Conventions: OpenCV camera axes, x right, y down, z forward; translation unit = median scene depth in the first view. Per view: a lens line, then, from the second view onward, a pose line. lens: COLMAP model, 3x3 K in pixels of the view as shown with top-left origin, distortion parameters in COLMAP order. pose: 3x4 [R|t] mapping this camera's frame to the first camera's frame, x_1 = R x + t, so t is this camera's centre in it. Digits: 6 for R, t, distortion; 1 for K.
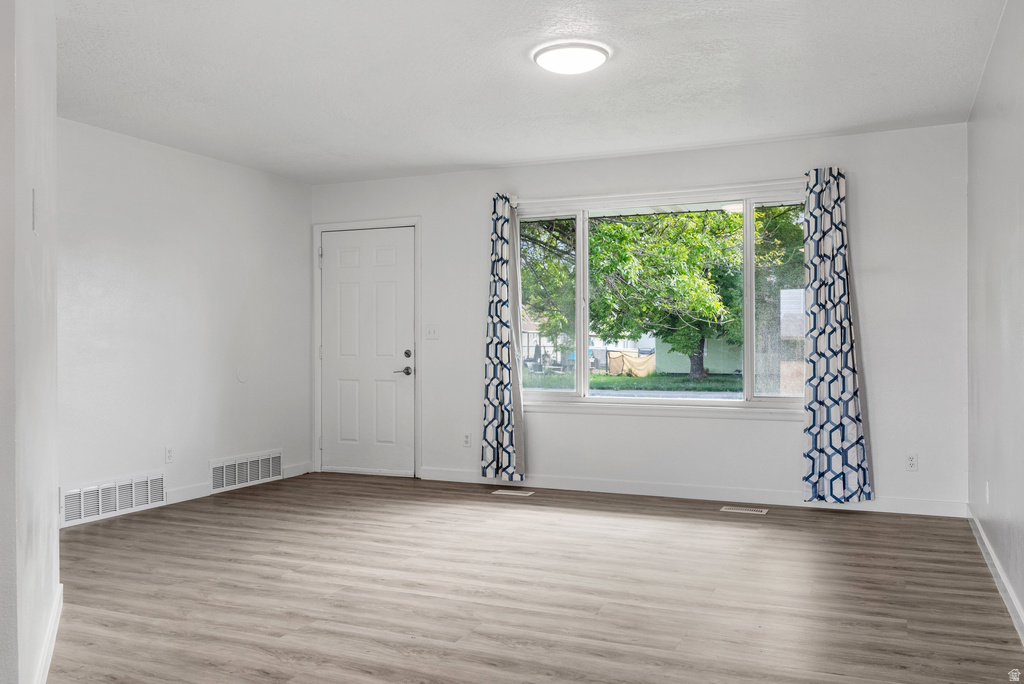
lens RADIAL K [[861.4, 0, 512.0], [0, 861.4, 342.0], [0, 0, 1]] dist [0.002413, 0.001286]
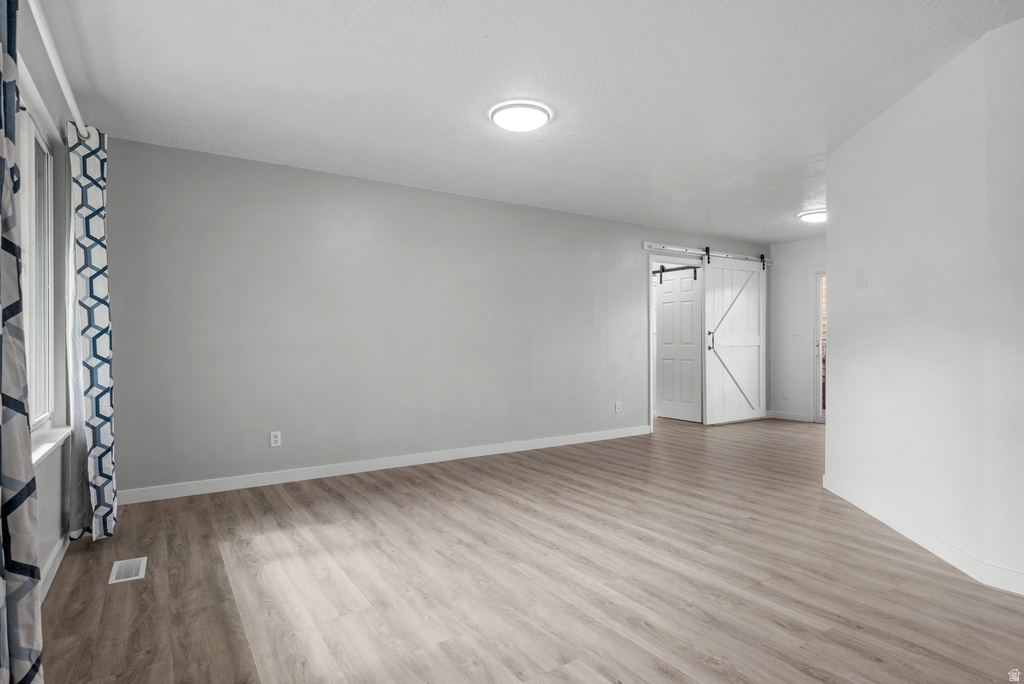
lens RADIAL K [[532.0, 0, 512.0], [0, 532.0, 342.0], [0, 0, 1]] dist [-0.001415, -0.000808]
pose [[-0.837082, 0.007556, 0.547025, -0.385632], [0.006251, 0.999971, -0.004247, 0.005217], [-0.547042, -0.000135, -0.837105, 1.817797]]
